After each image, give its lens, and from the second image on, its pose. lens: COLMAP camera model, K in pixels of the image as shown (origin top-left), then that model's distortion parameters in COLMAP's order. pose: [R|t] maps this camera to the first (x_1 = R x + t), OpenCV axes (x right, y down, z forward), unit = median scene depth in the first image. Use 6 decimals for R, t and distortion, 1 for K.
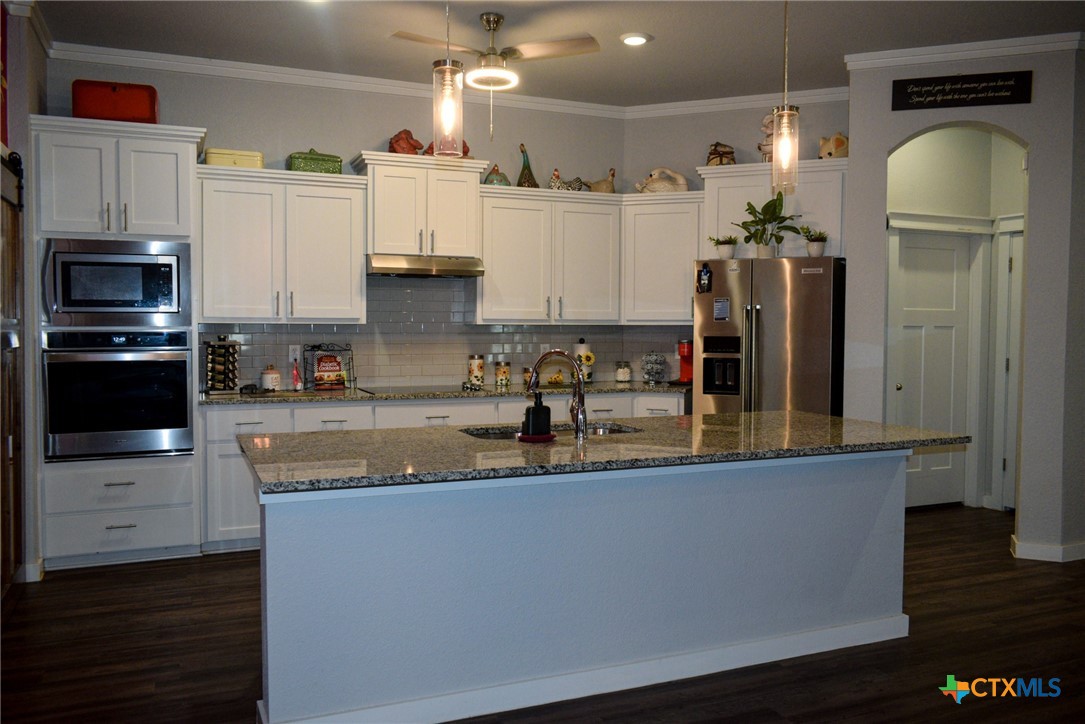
lens RADIAL K [[858.8, 0, 542.5], [0, 858.8, 362.0], [0, 0, 1]] dist [-0.039627, 0.005841]
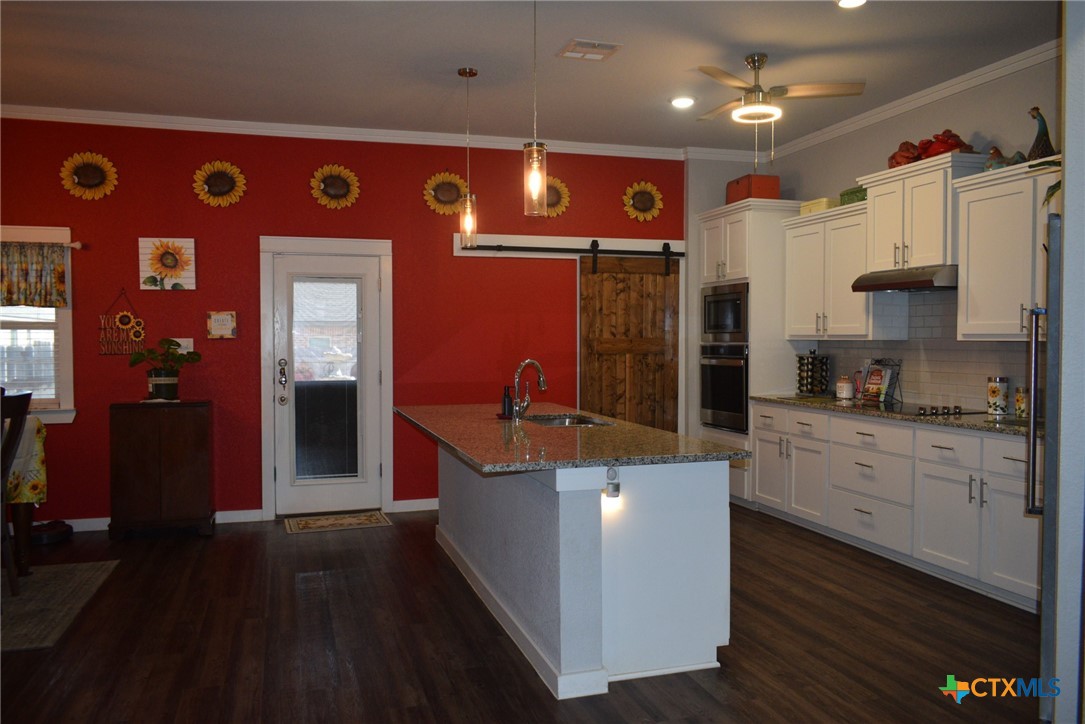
lens RADIAL K [[858.8, 0, 542.5], [0, 858.8, 362.0], [0, 0, 1]] dist [-0.039627, 0.005841]
pose [[-0.120840, 0.027656, -0.992287, 0.901910], [-0.042013, 0.998574, 0.032948, -0.035976], [0.991783, 0.045670, -0.119505, 0.752270]]
